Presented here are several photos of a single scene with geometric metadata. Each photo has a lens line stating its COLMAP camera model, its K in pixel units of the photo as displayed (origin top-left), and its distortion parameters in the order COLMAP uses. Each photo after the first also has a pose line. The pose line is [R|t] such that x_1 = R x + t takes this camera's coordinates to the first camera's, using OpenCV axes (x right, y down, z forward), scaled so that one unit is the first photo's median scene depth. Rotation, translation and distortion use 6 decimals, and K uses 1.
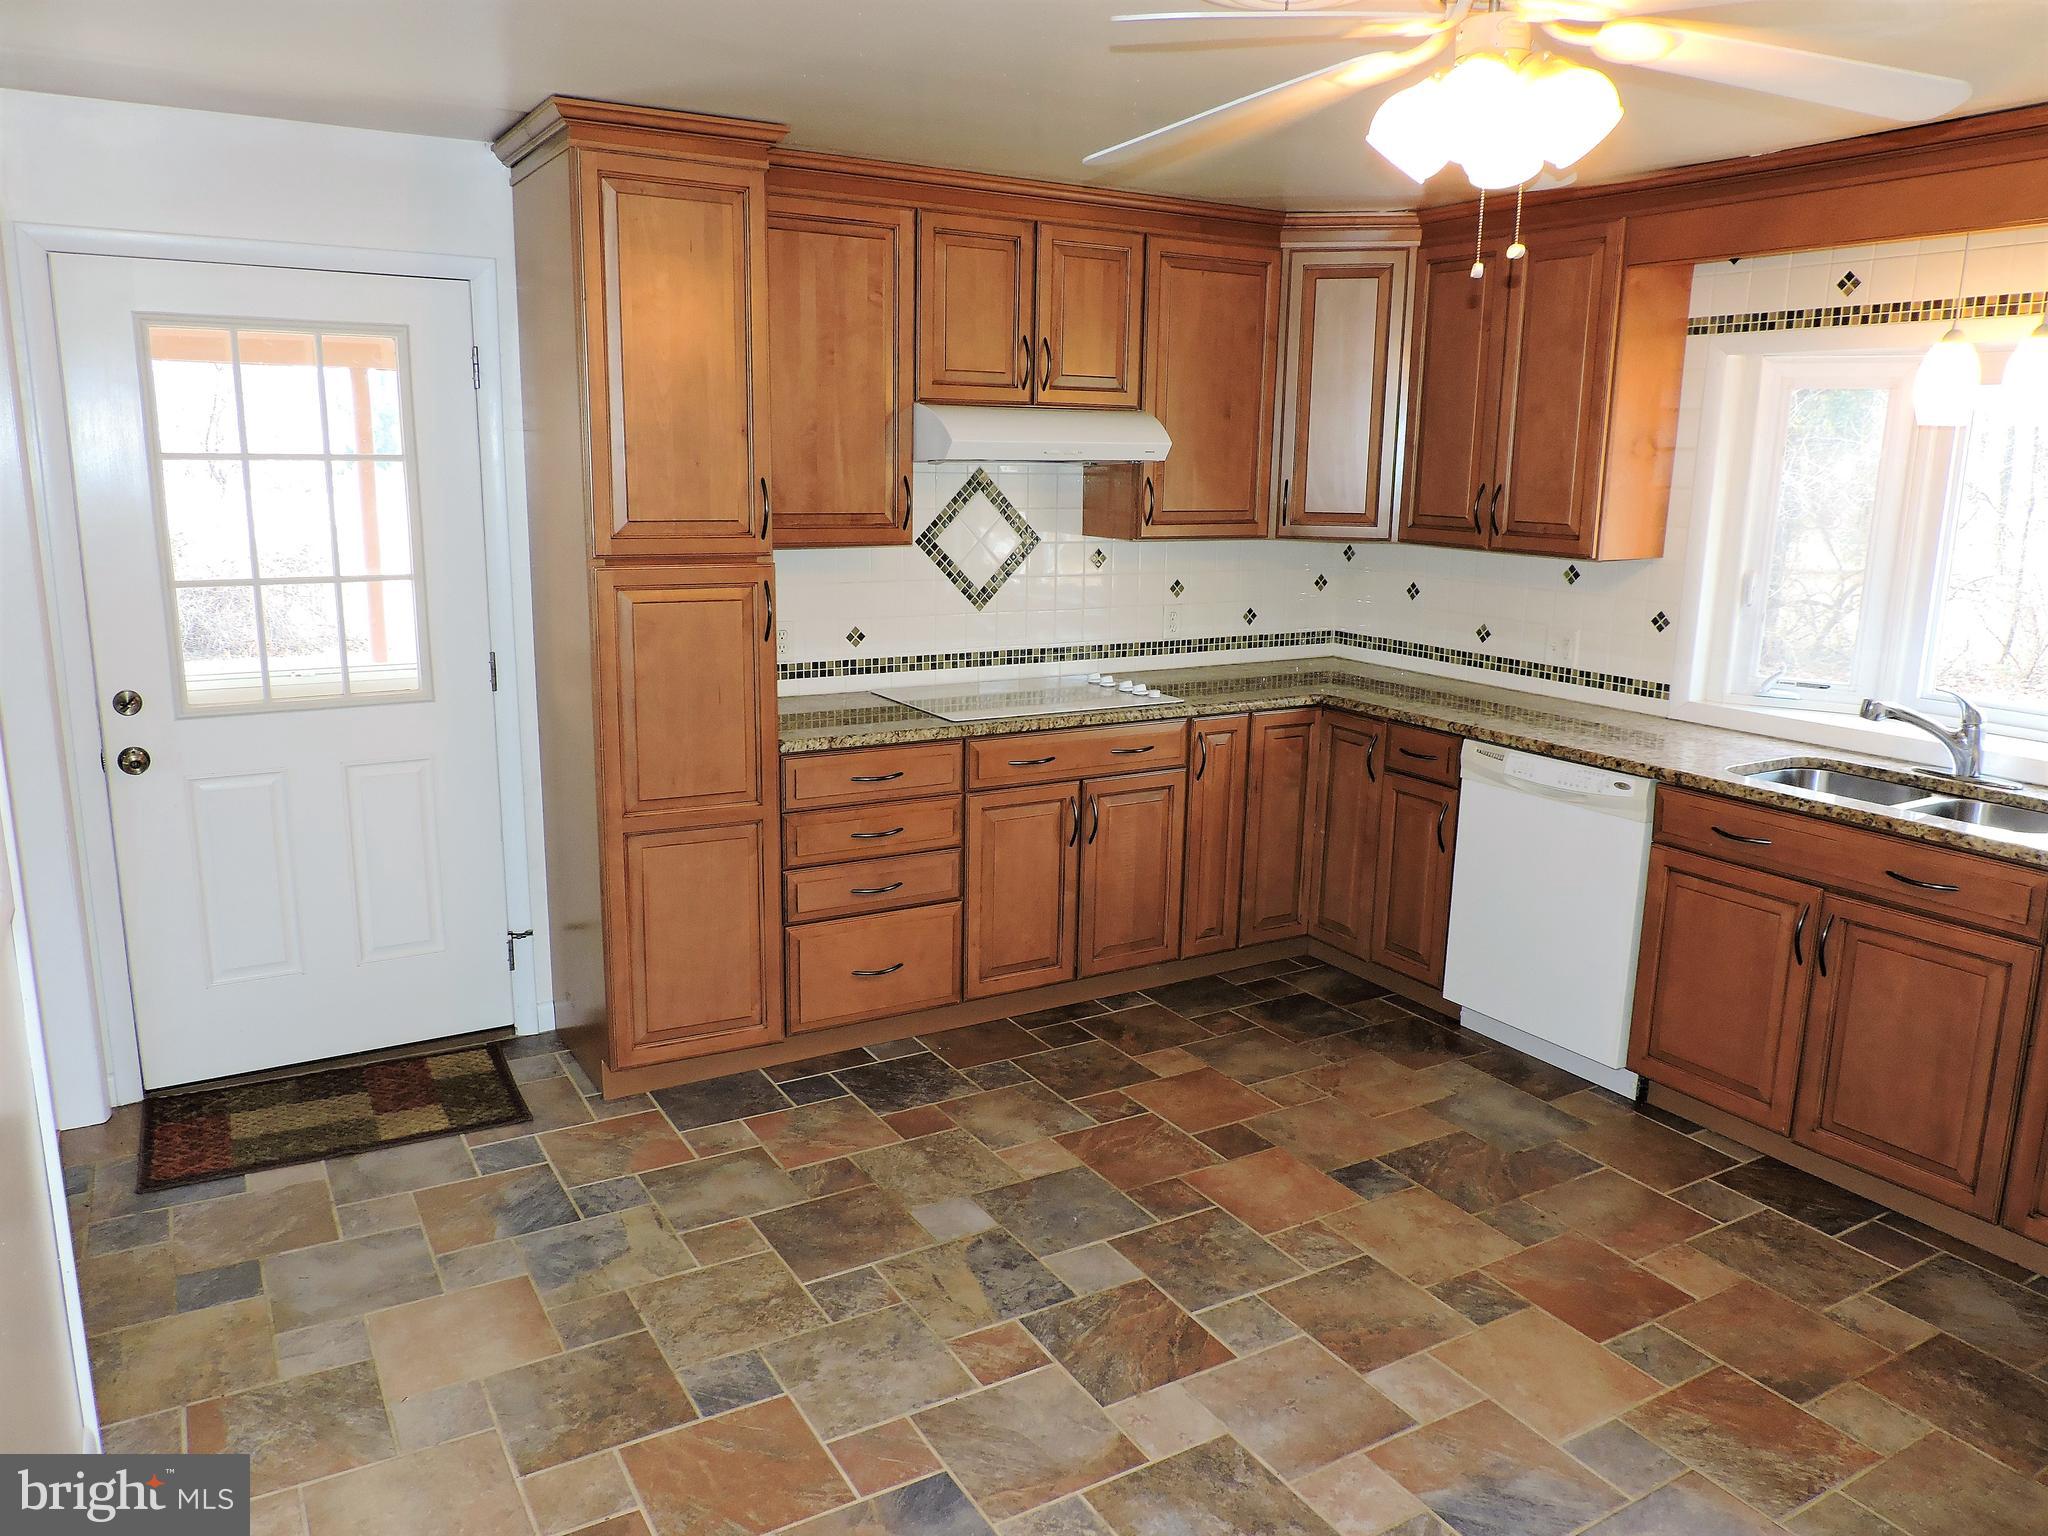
lens RADIAL K [[1458.3, 0, 1025.2], [0, 1458.3, 772.9], [0, 0, 1]] dist [-0.021104, 0.005053]
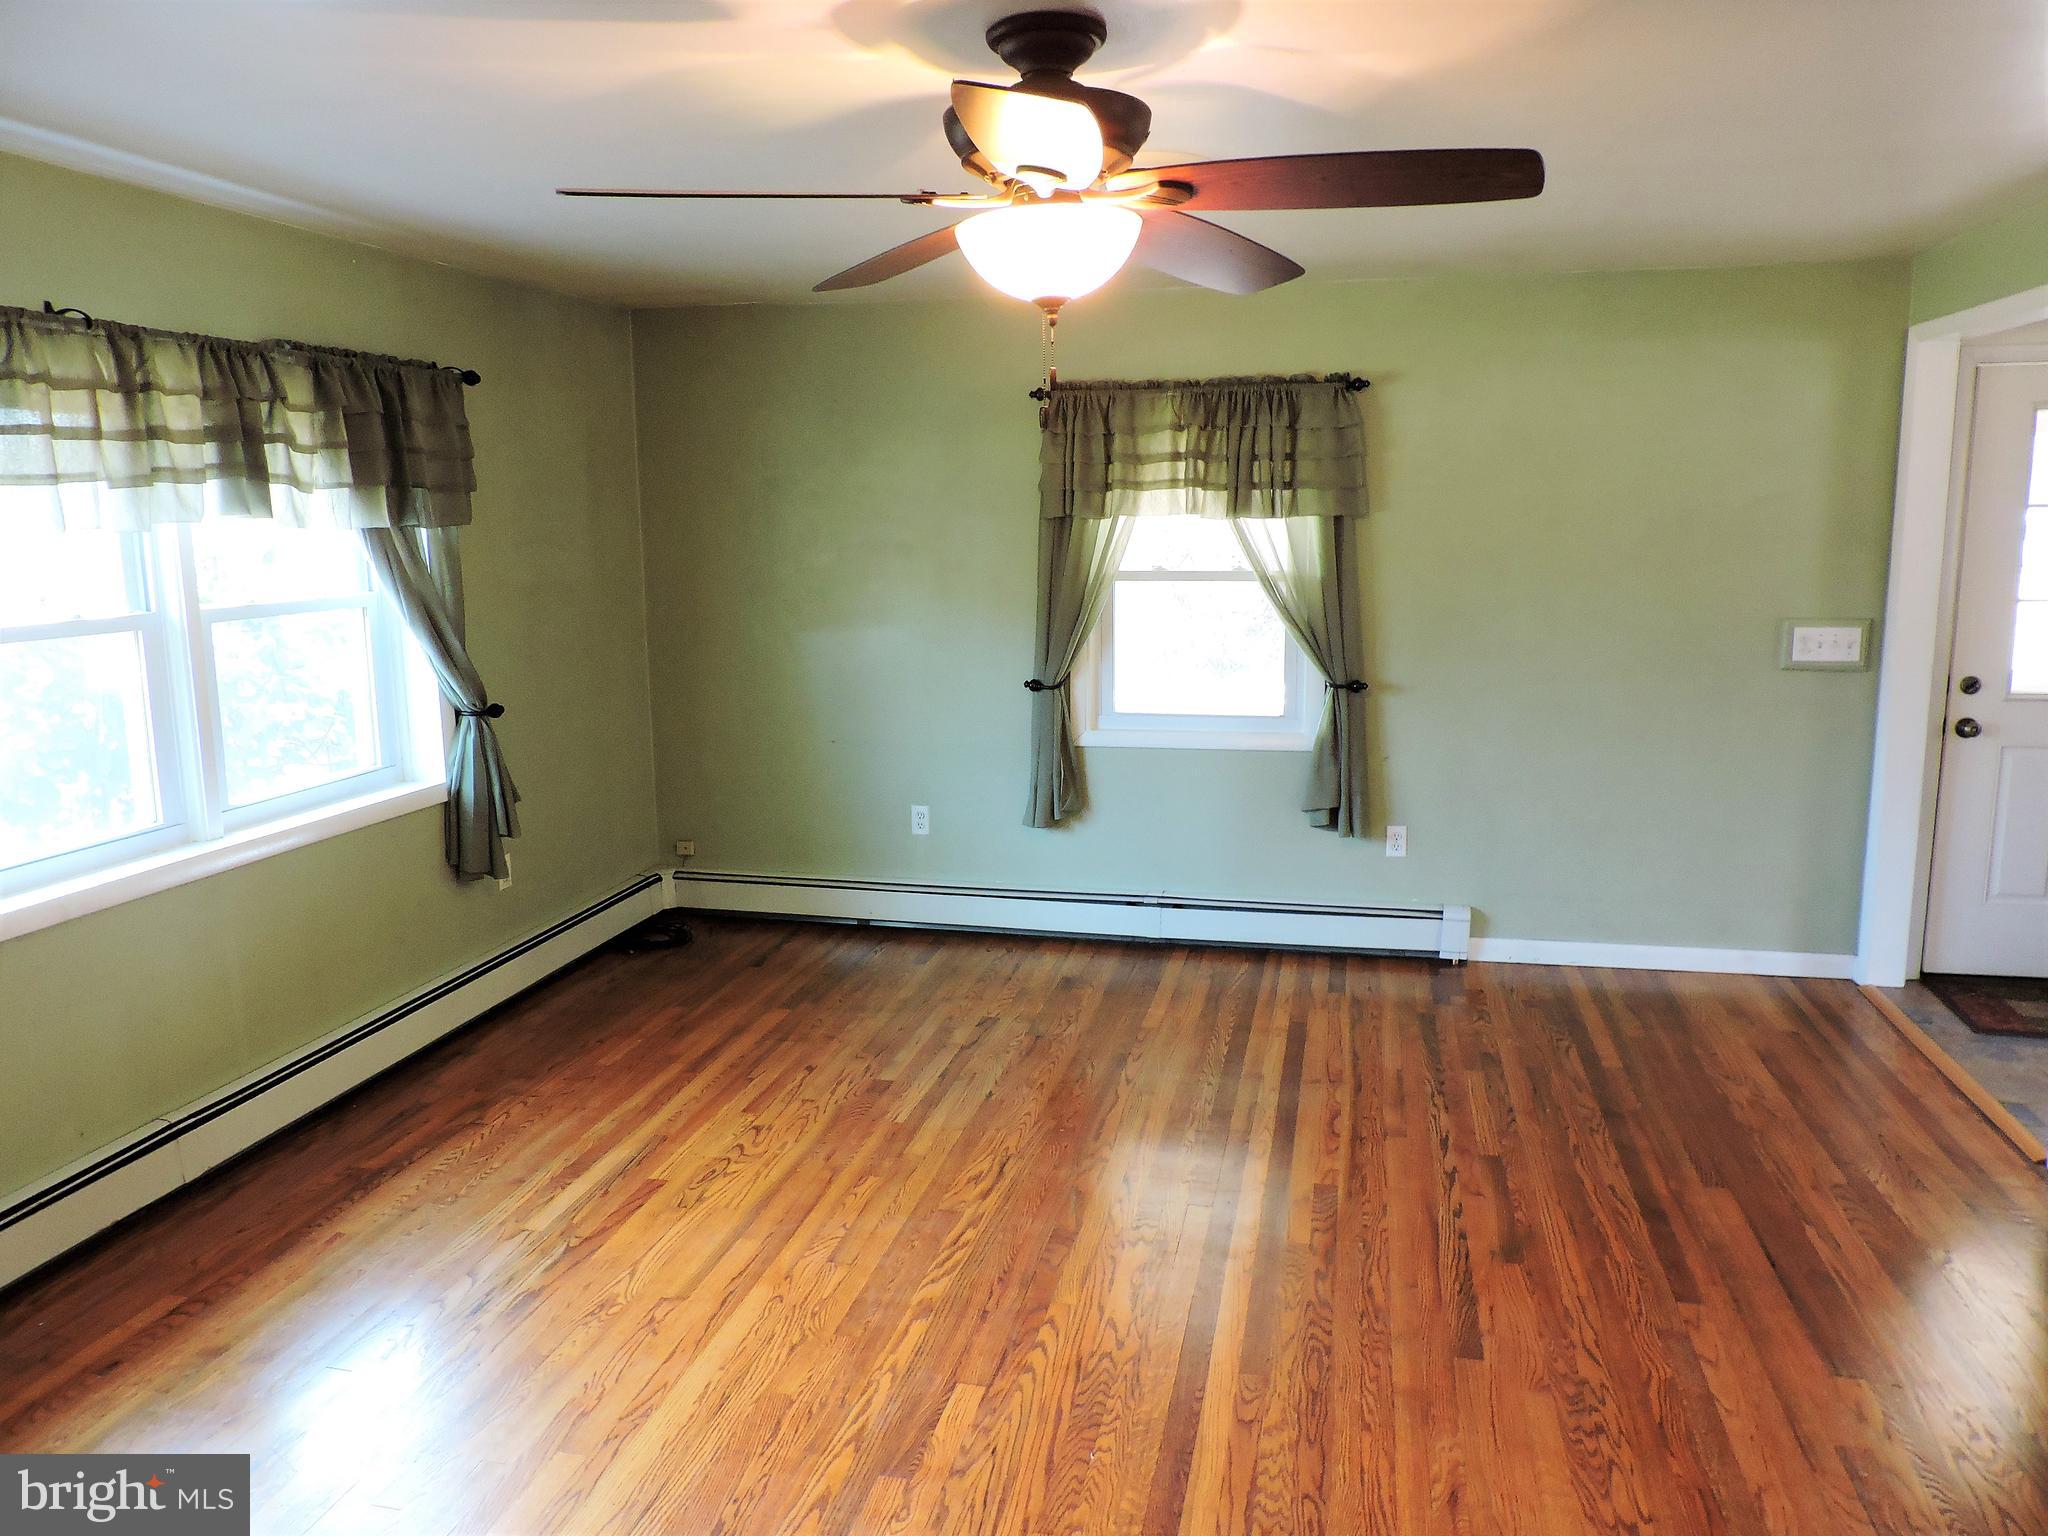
lens RADIAL K [[1458.3, 0, 1024.0], [0, 1458.3, 776.7], [0, 0, 1]] dist [-0.021104, 0.005053]
pose [[0.722848, 0.093277, -0.684682, -0.287434], [-0.120938, 0.992631, 0.007551, 0.121646], [0.680342, 0.077346, 0.728802, -0.545445]]
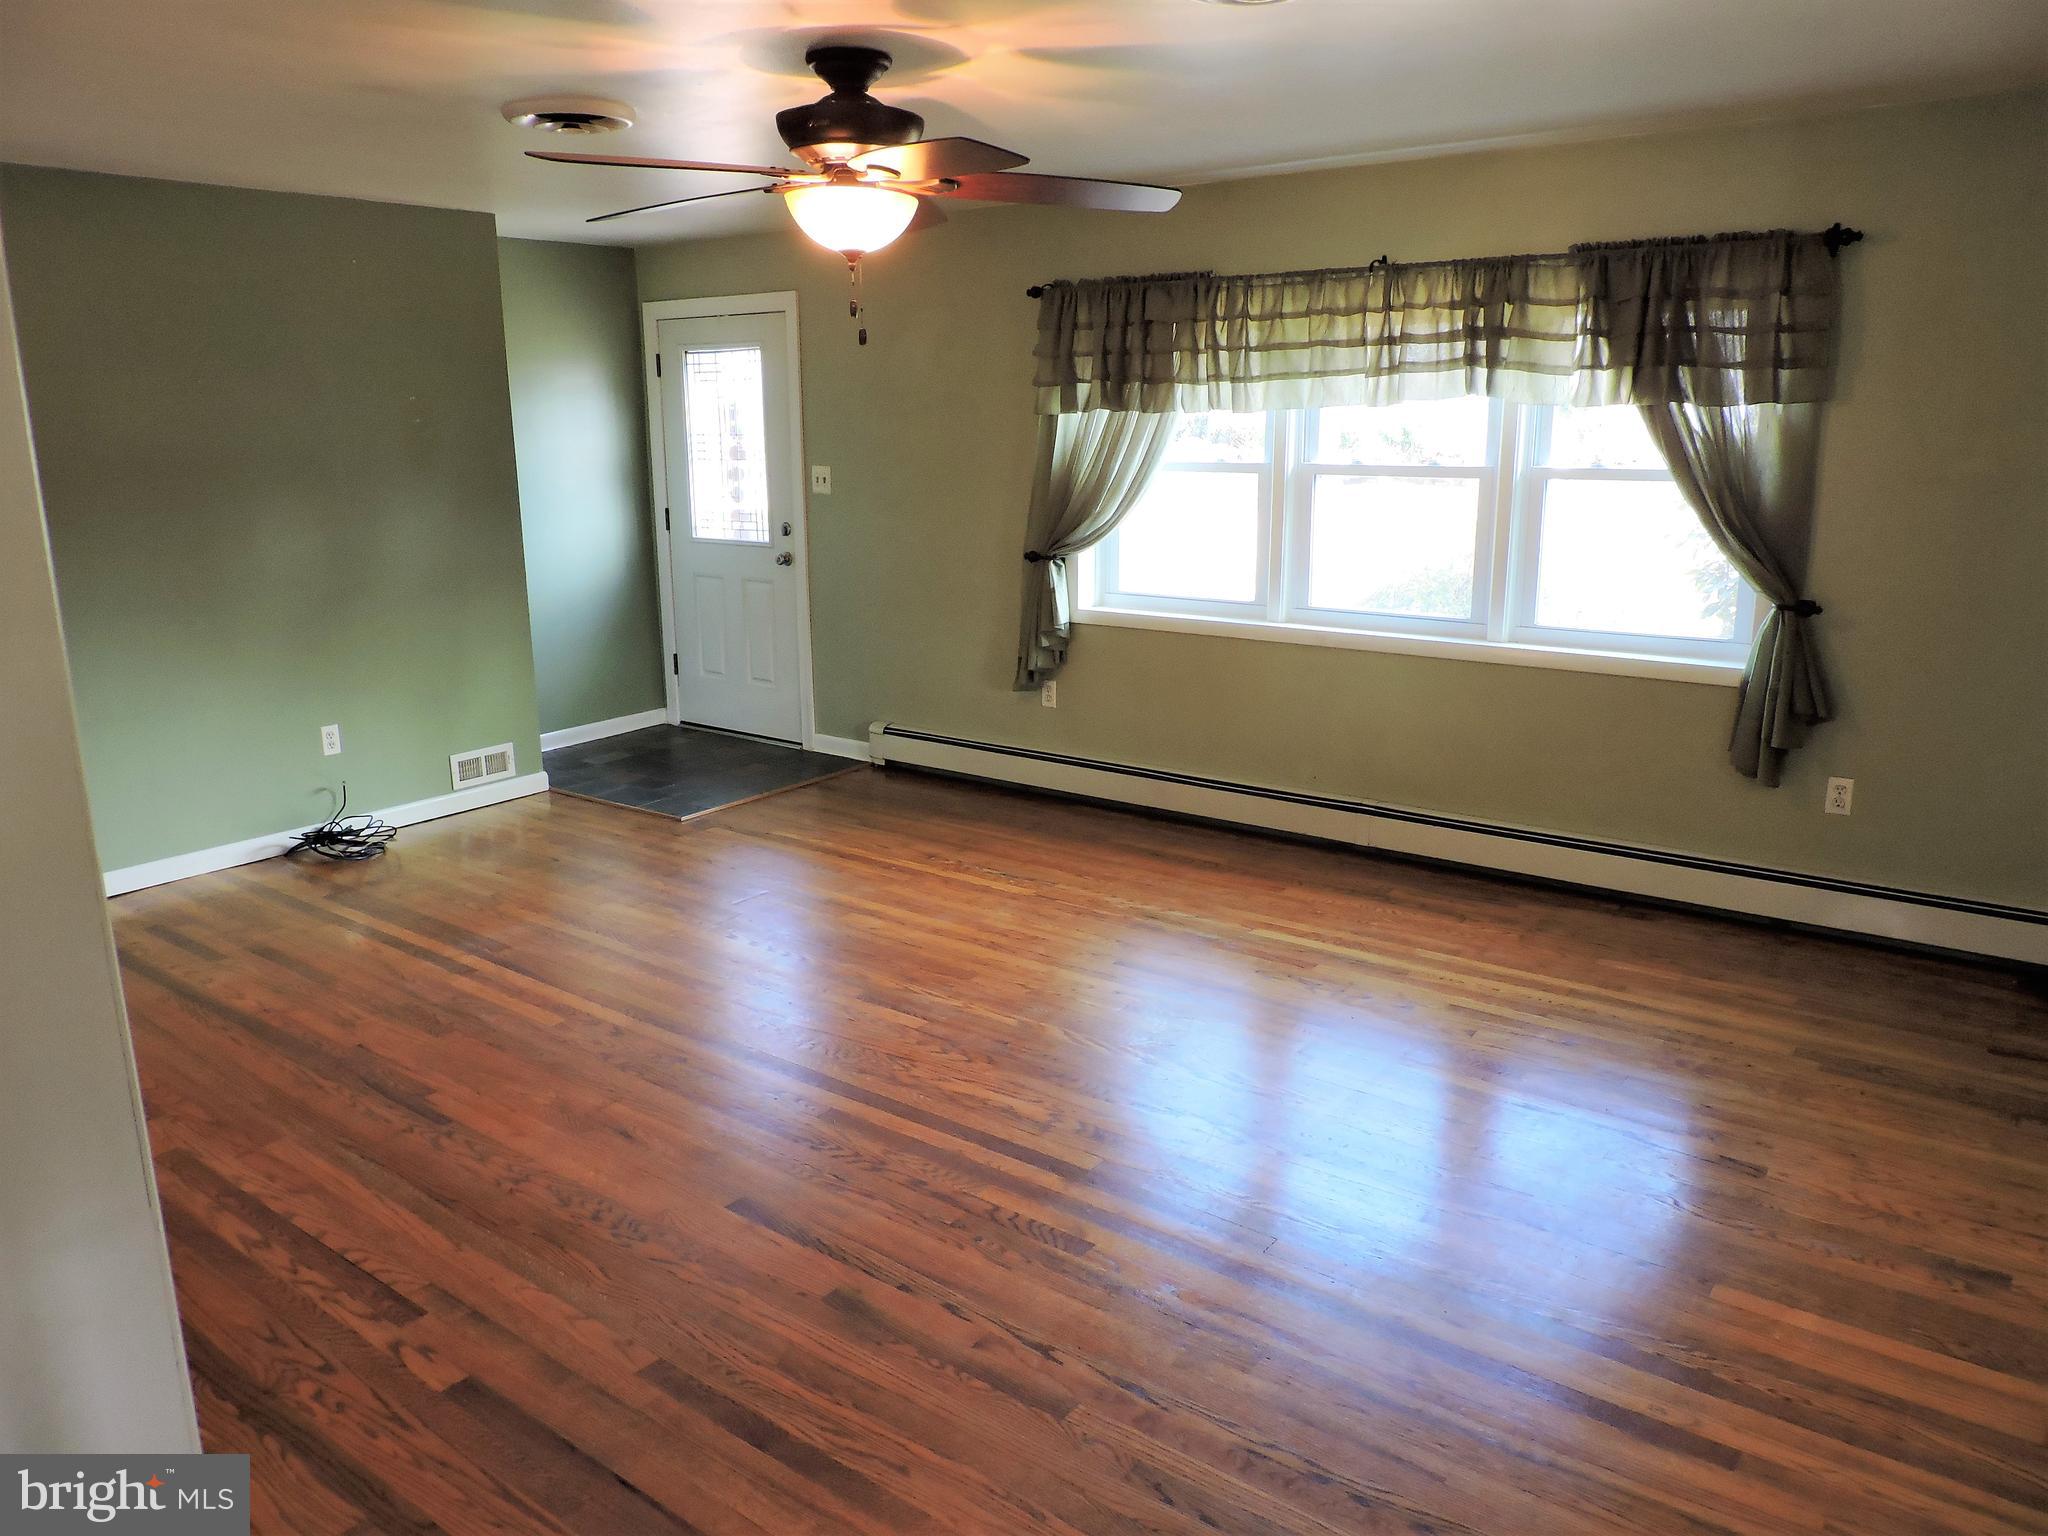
lens RADIAL K [[1458.3, 0, 1020.5], [0, 1458.3, 768.7], [0, 0, 1]] dist [-0.021104, 0.005053]
pose [[-0.929318, 0.077369, -0.361085, -0.474098], [-0.086646, 0.904825, 0.416875, -0.163973], [0.358972, 0.418696, -0.834166, 0.769481]]
